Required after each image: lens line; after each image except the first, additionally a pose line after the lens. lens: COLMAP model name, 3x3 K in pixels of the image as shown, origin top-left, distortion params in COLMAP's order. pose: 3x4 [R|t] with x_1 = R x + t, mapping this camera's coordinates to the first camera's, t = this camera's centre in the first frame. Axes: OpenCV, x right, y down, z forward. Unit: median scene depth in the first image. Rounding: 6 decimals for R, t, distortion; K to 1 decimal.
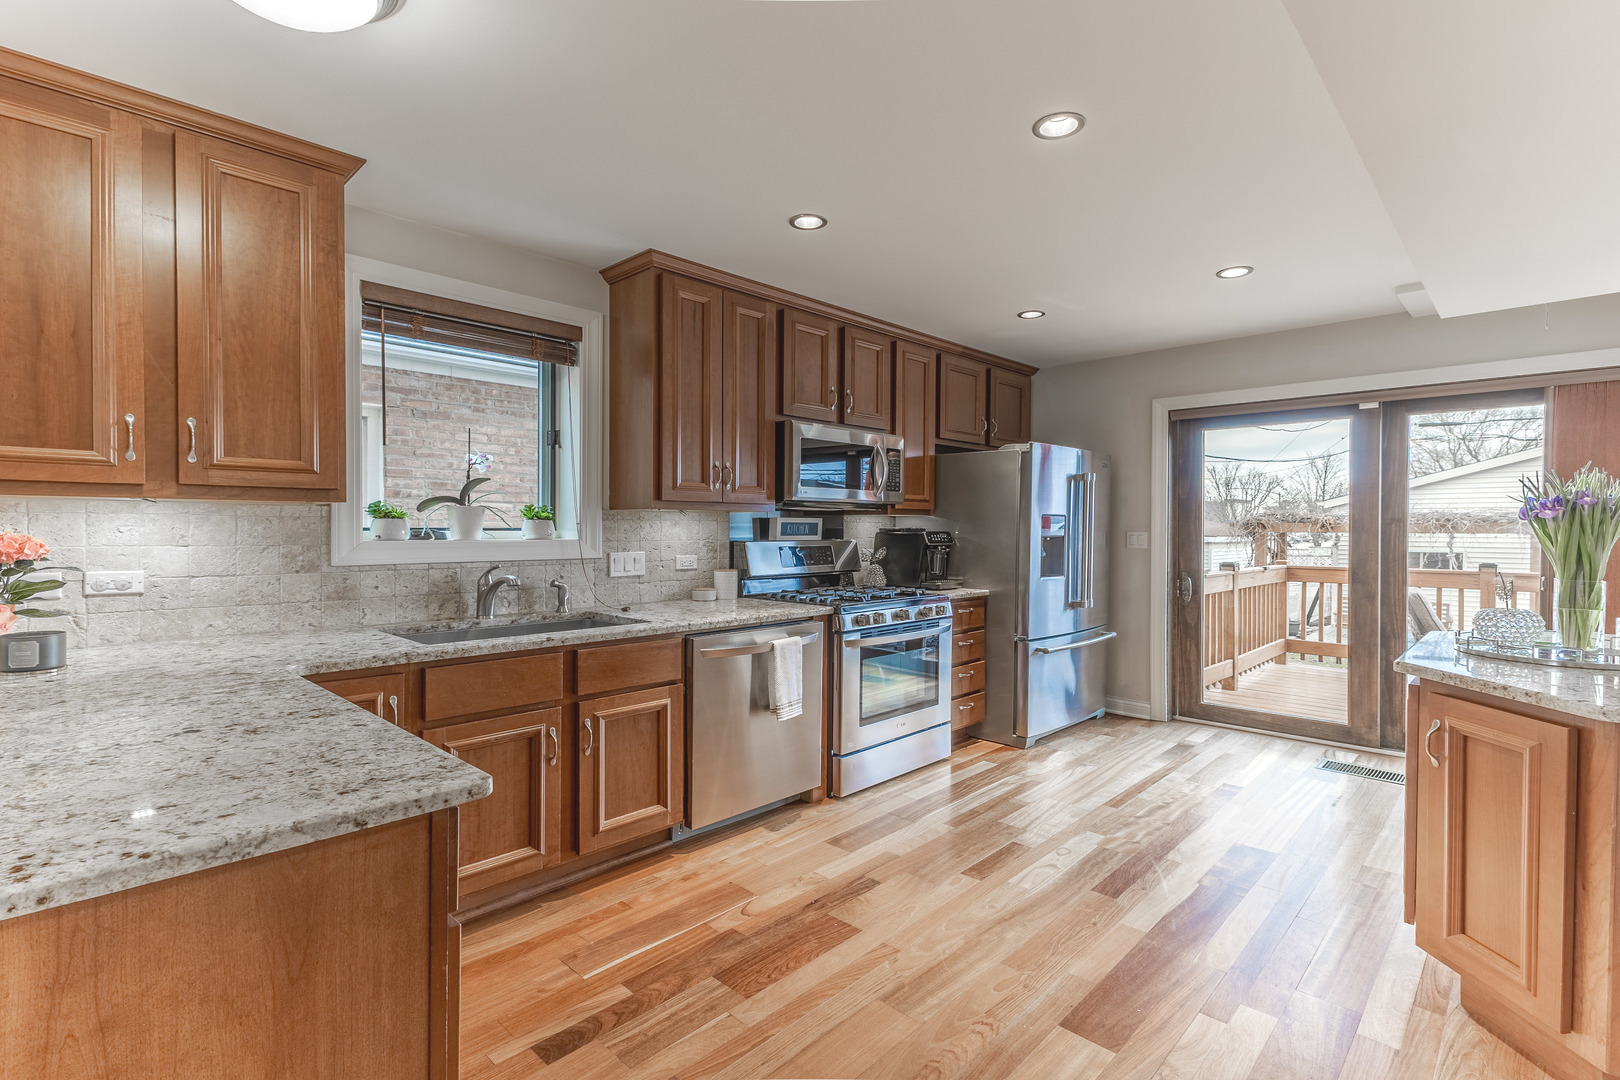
lens RADIAL K [[960.7, 0, 810.0], [0, 960.7, 540.0], [0, 0, 1]] dist [-0.000501, -0.002588]
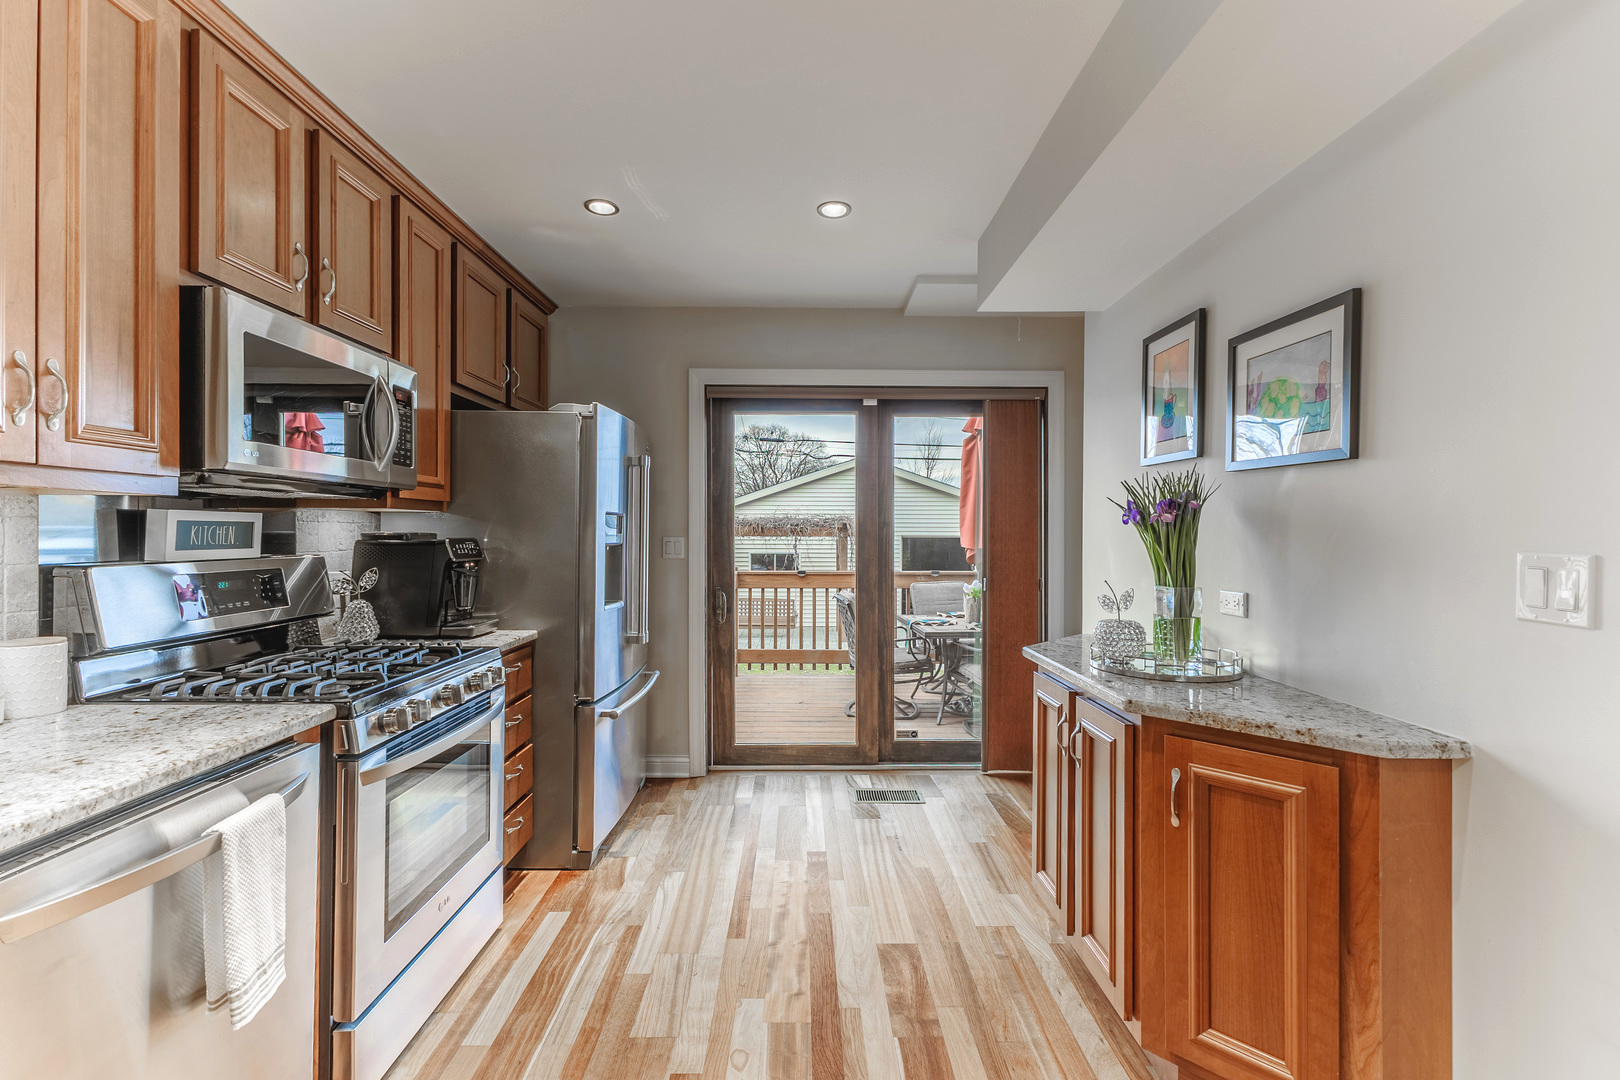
lens RADIAL K [[960.7, 0, 810.0], [0, 960.7, 540.0], [0, 0, 1]] dist [-0.000501, -0.002588]
pose [[0.783176, -0.005241, 0.621778, -0.070768], [0.007591, 0.999971, -0.001133, -0.005880], [-0.621753, 0.005608, 0.783193, 0.423705]]
